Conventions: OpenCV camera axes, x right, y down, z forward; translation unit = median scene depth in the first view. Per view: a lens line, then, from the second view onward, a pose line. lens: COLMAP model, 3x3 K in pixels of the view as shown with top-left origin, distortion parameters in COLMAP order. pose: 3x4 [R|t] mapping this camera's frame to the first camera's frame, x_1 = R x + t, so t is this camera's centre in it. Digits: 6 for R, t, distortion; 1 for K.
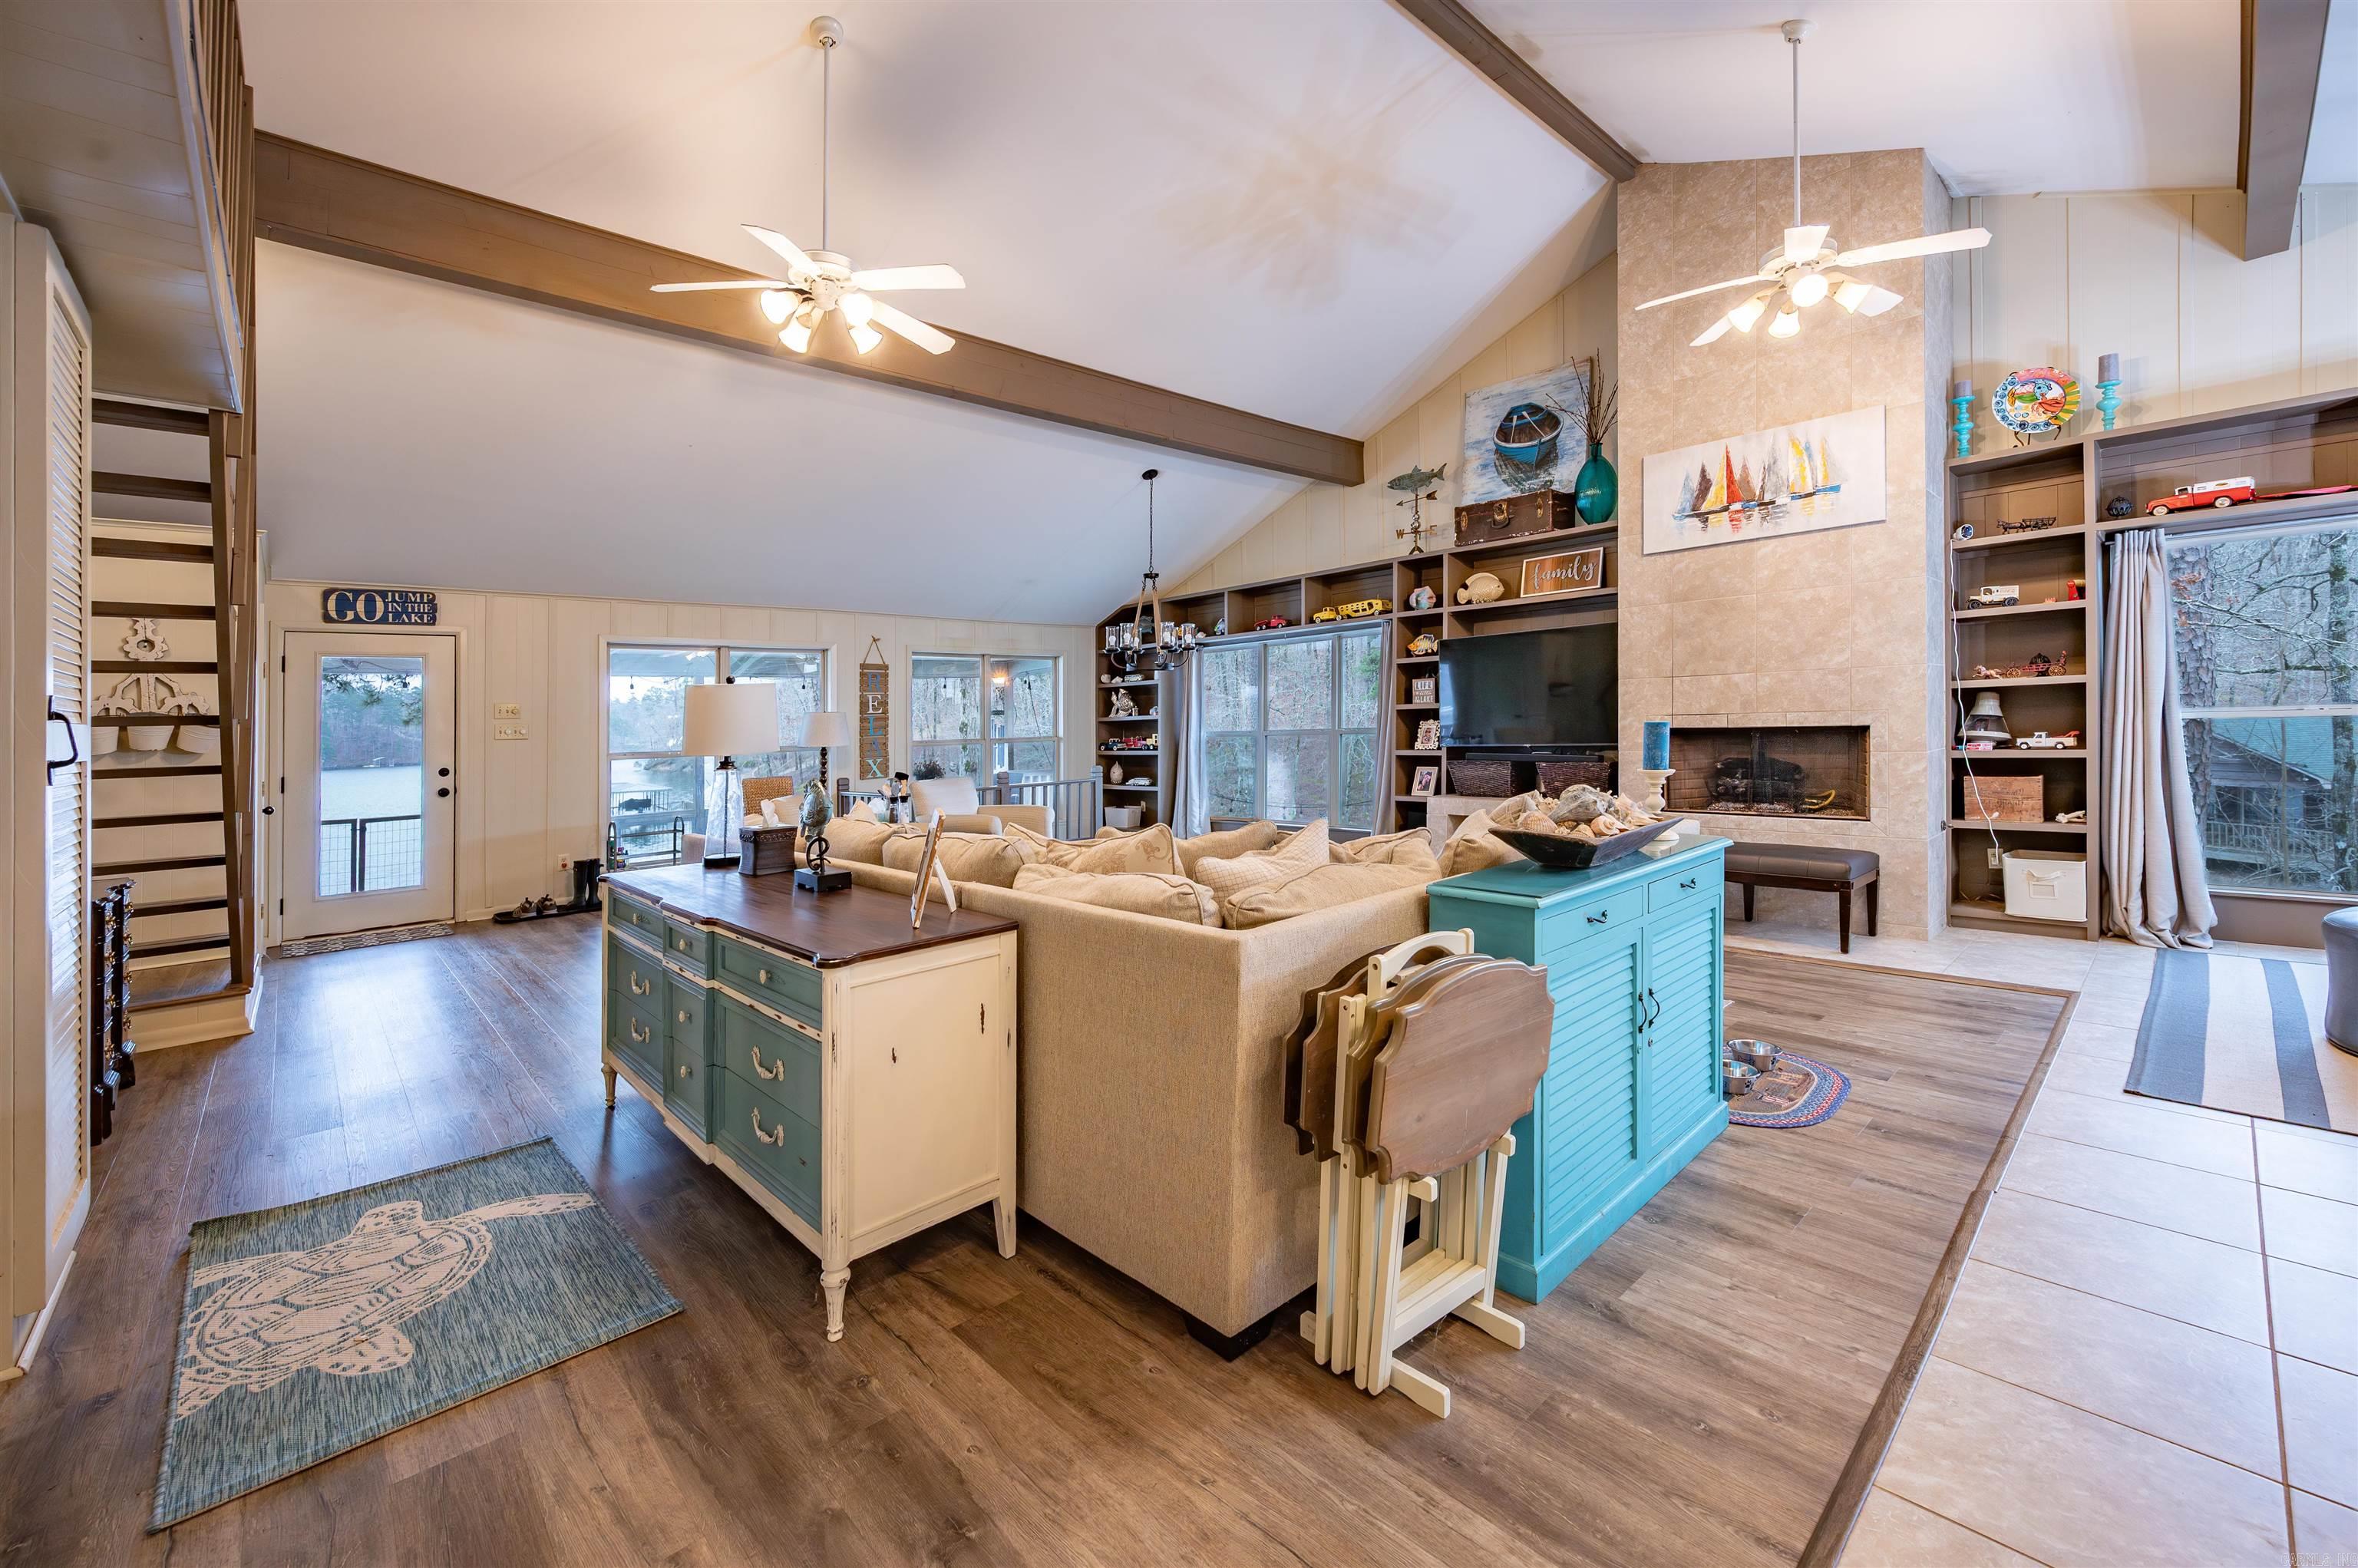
lens RADIAL K [[955.1, 0, 1165.3], [0, 955.1, 679.6], [0, 0, 1]] dist [0.000573, 0.000011]
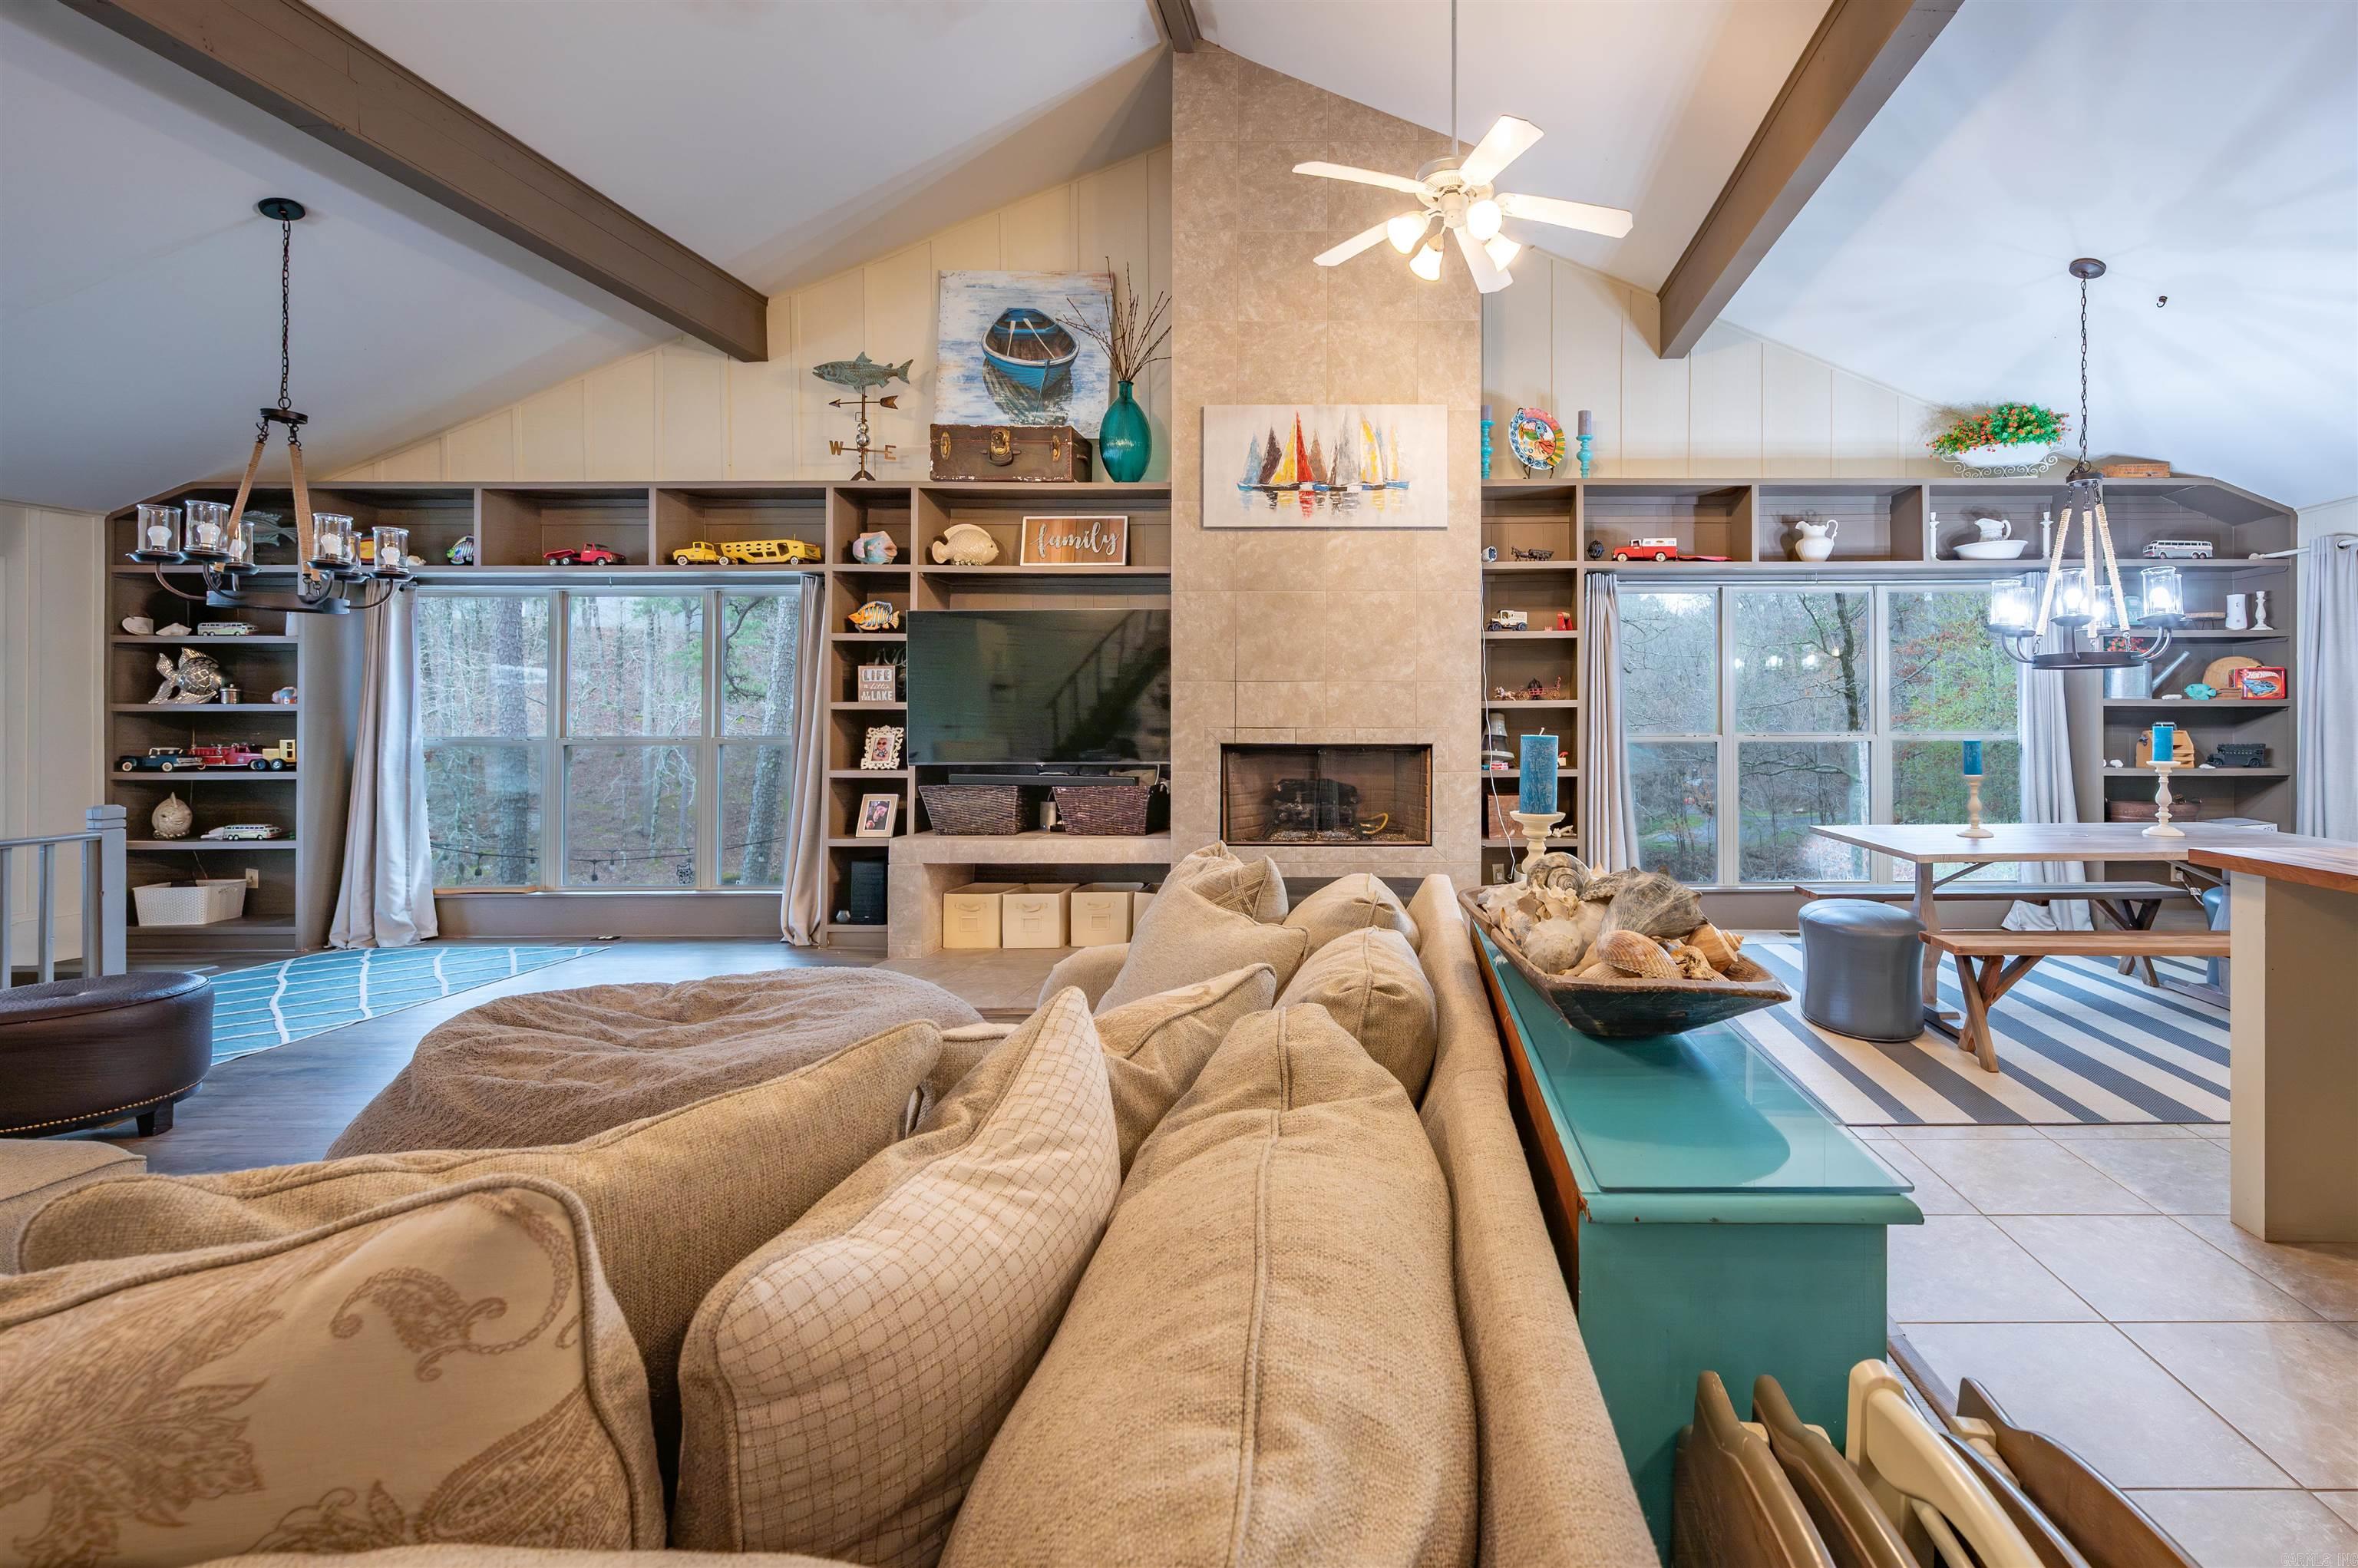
lens RADIAL K [[1017.8, 0, 1403.7], [0, 1017.8, 755.0], [0, 0, 1]] dist [-0.000176, -0.000559]
pose [[0.674553, 0.005580, 0.738206, -0.012762], [-0.053775, 0.997686, 0.041597, 0.012787], [-0.736265, -0.067756, 0.673292, 0.237881]]
